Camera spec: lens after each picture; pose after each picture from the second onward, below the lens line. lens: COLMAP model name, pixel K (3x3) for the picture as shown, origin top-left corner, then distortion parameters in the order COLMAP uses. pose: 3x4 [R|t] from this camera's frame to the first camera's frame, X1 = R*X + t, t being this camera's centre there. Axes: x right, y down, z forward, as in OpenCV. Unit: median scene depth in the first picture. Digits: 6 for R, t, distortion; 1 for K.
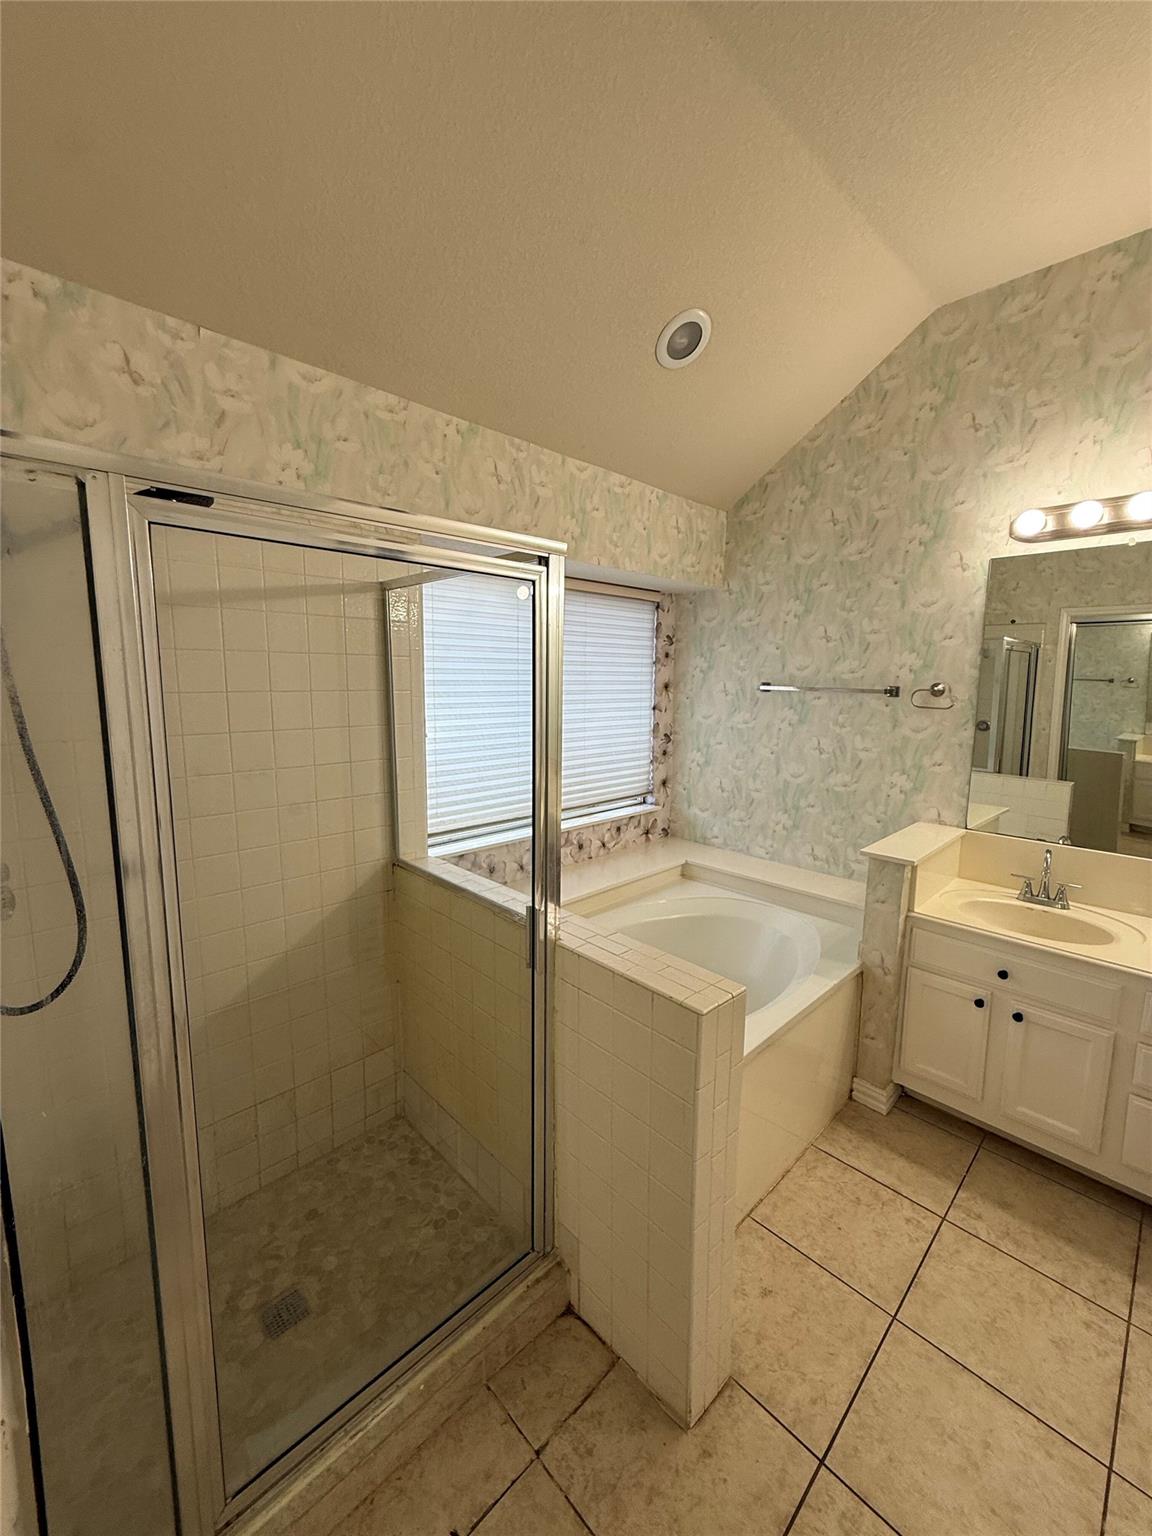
lens RADIAL K [[616.2, 0, 575.4], [0, 616.2, 761.7], [0, 0, 1]] dist [-0.001399, 0.001111]
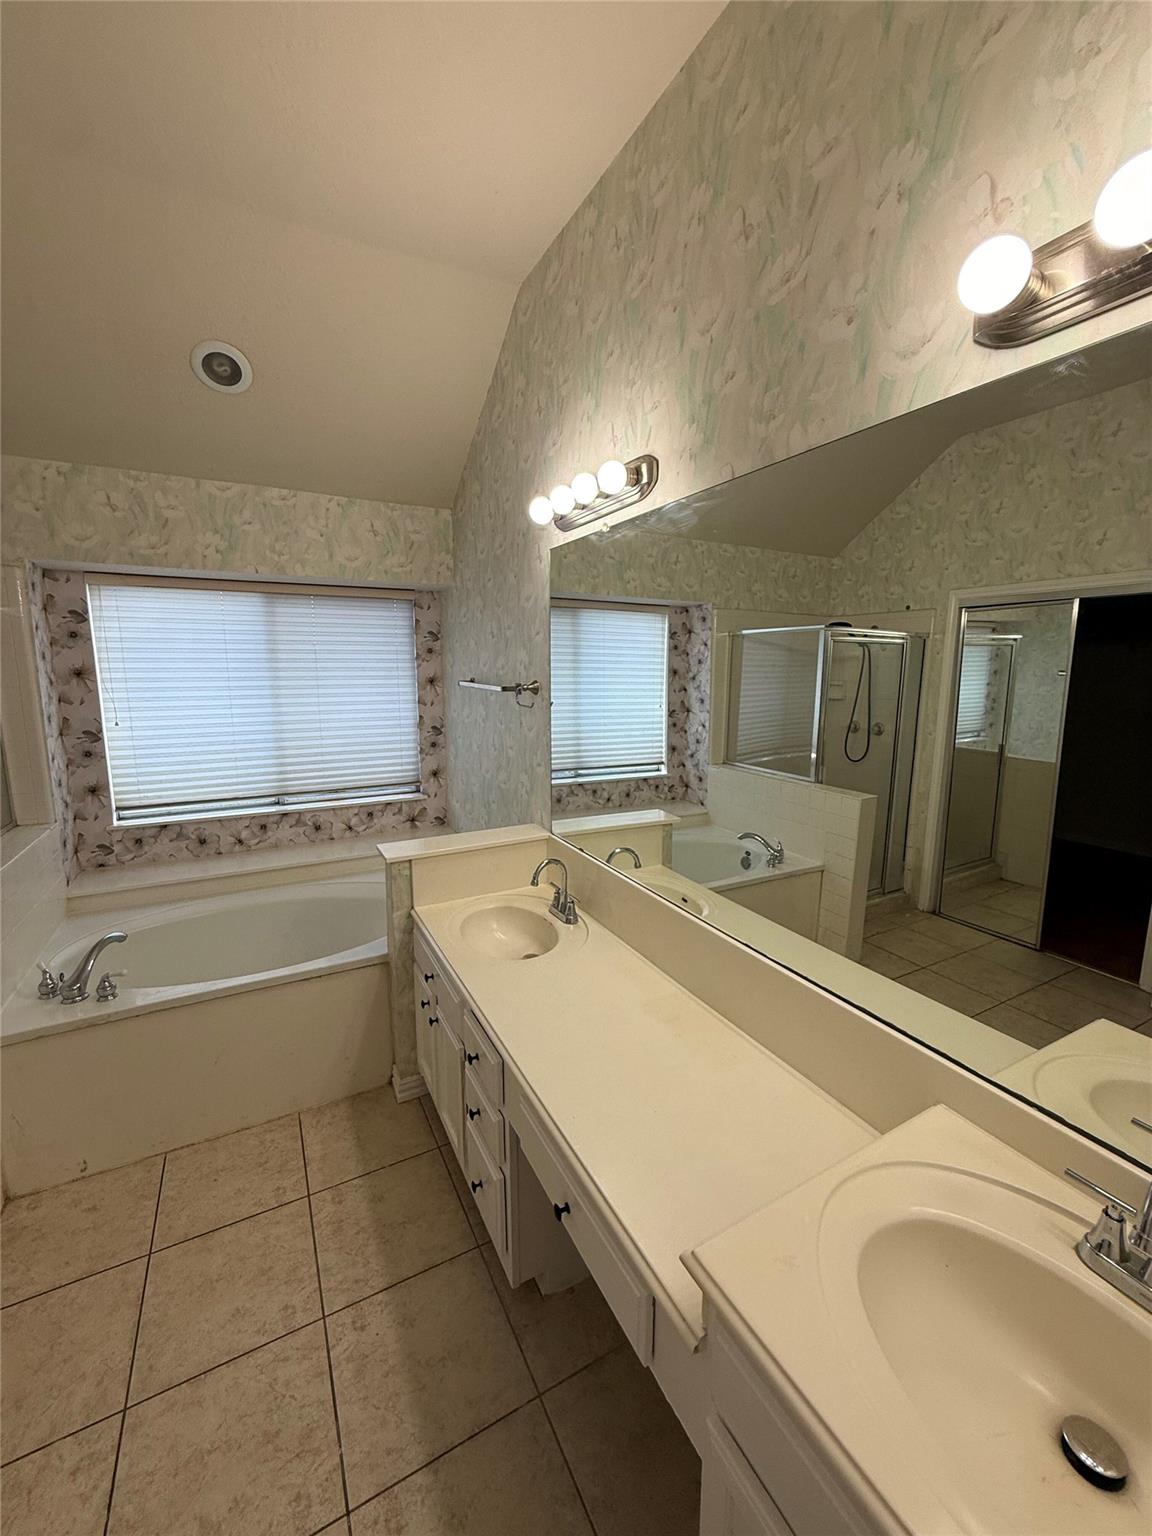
lens RADIAL K [[616.2, 0, 575.7], [0, 616.2, 760.2], [0, 0, 1]] dist [-0.001399, 0.001111]
pose [[0.960050, 0.040696, -0.276853, 0.693202], [-0.037813, 0.999161, 0.015747, -0.014842], [0.277261, -0.004649, 0.960783, 0.068004]]
